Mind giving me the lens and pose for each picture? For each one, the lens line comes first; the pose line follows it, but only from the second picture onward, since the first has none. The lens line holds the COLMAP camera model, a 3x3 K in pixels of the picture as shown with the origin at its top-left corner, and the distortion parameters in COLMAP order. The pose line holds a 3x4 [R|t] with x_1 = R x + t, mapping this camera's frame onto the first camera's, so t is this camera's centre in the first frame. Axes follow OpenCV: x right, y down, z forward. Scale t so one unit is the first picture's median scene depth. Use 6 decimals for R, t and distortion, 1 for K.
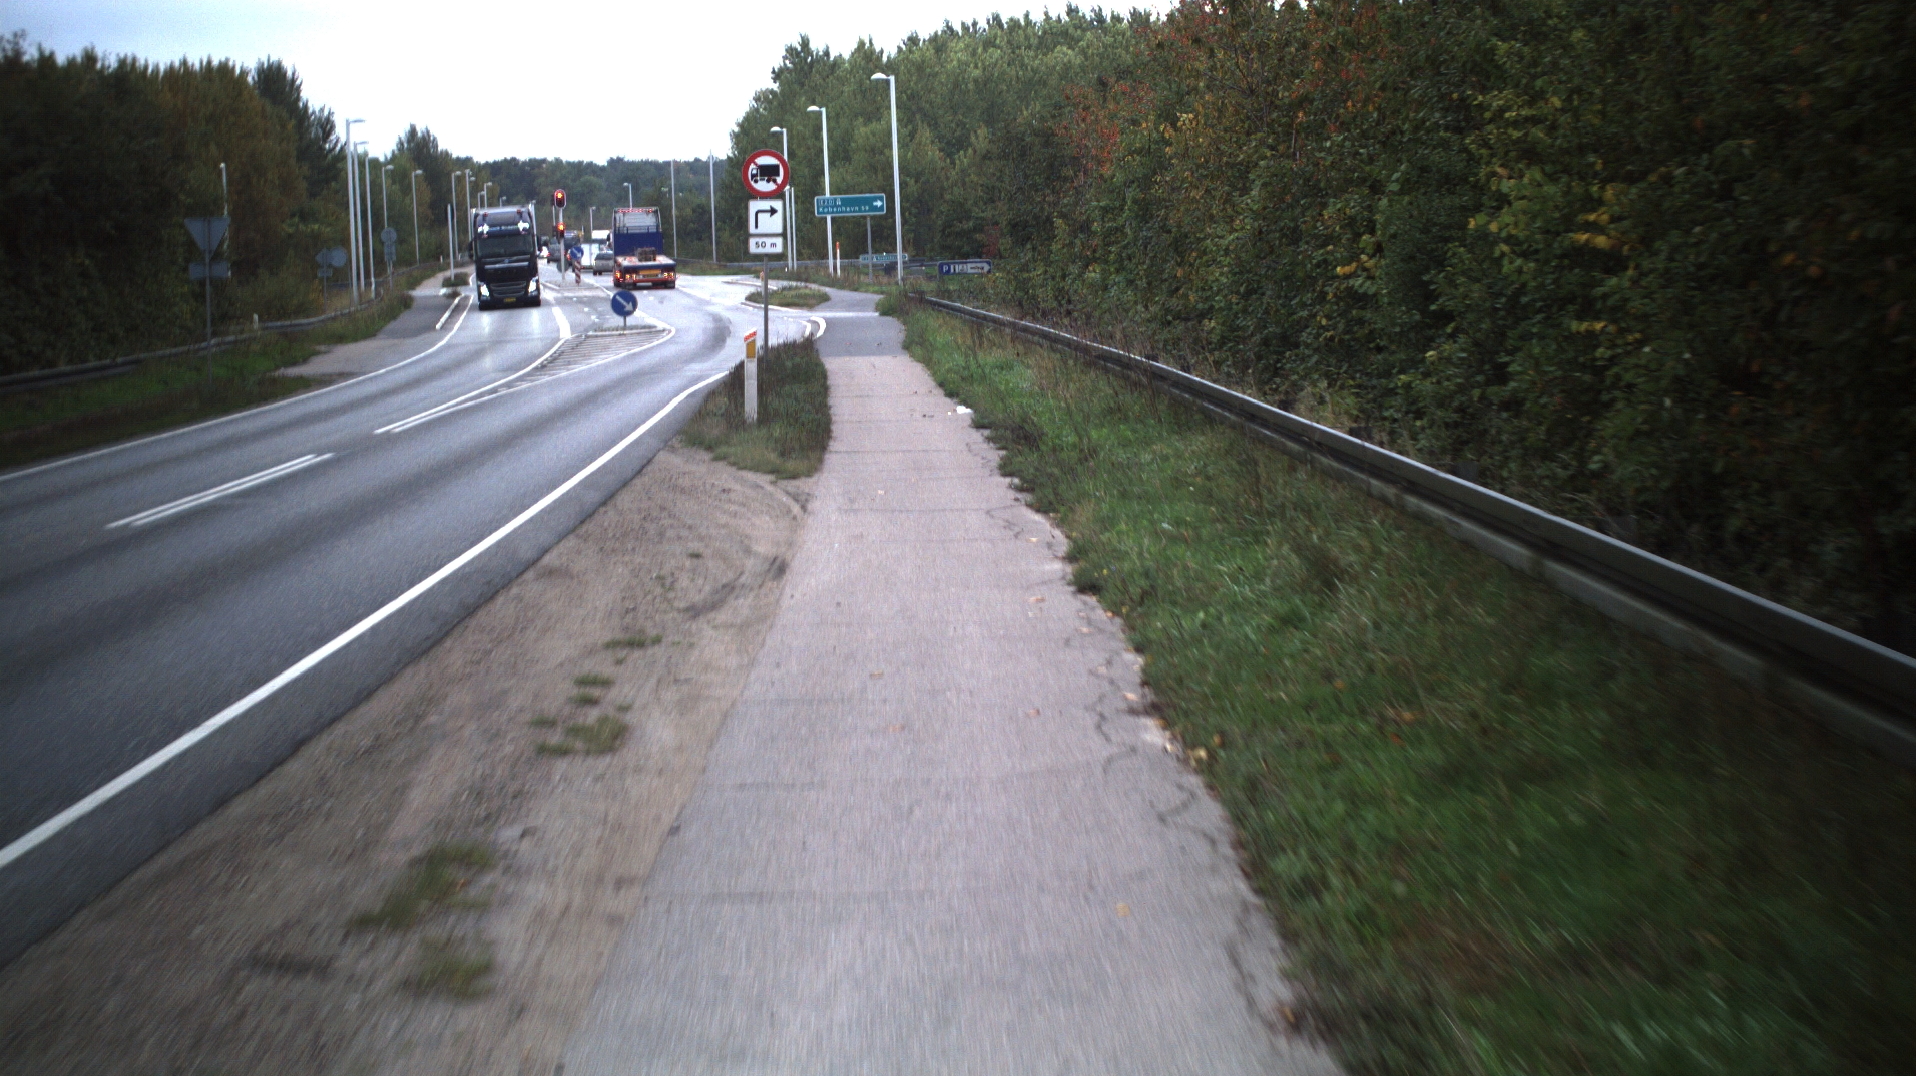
lens RADIAL K [[3236.1, 0, 958.0], [0, 3236.1, 538.0], [0, 0, 1]] dist [-0.276066, 0.297682]
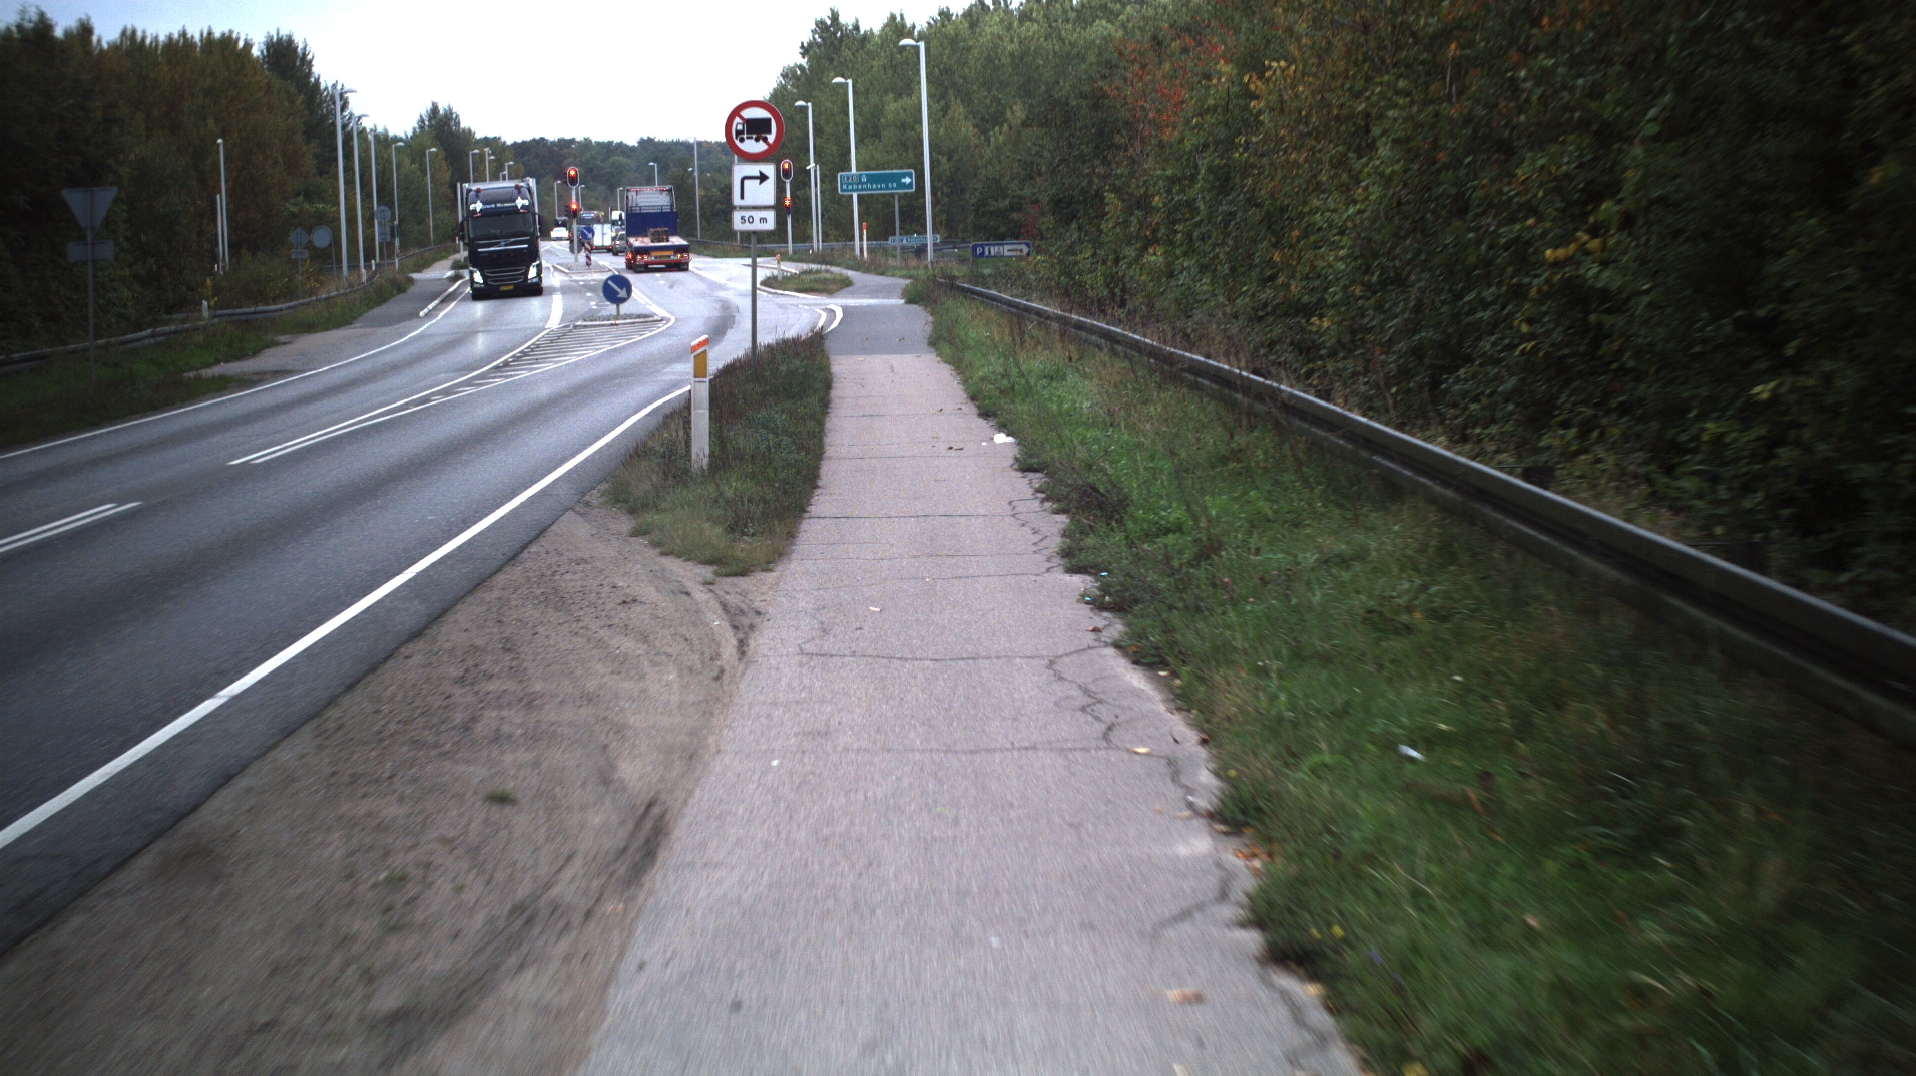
lens RADIAL K [[3236.1, 0, 958.0], [0, 3236.1, 538.0], [0, 0, 1]] dist [-0.276066, 0.297682]
pose [[0.999943, 0.003257, -0.010166, -0.000579], [-0.003203, 0.999981, 0.005360, -0.011582], [0.010183, -0.005327, 0.999934, 0.141221]]
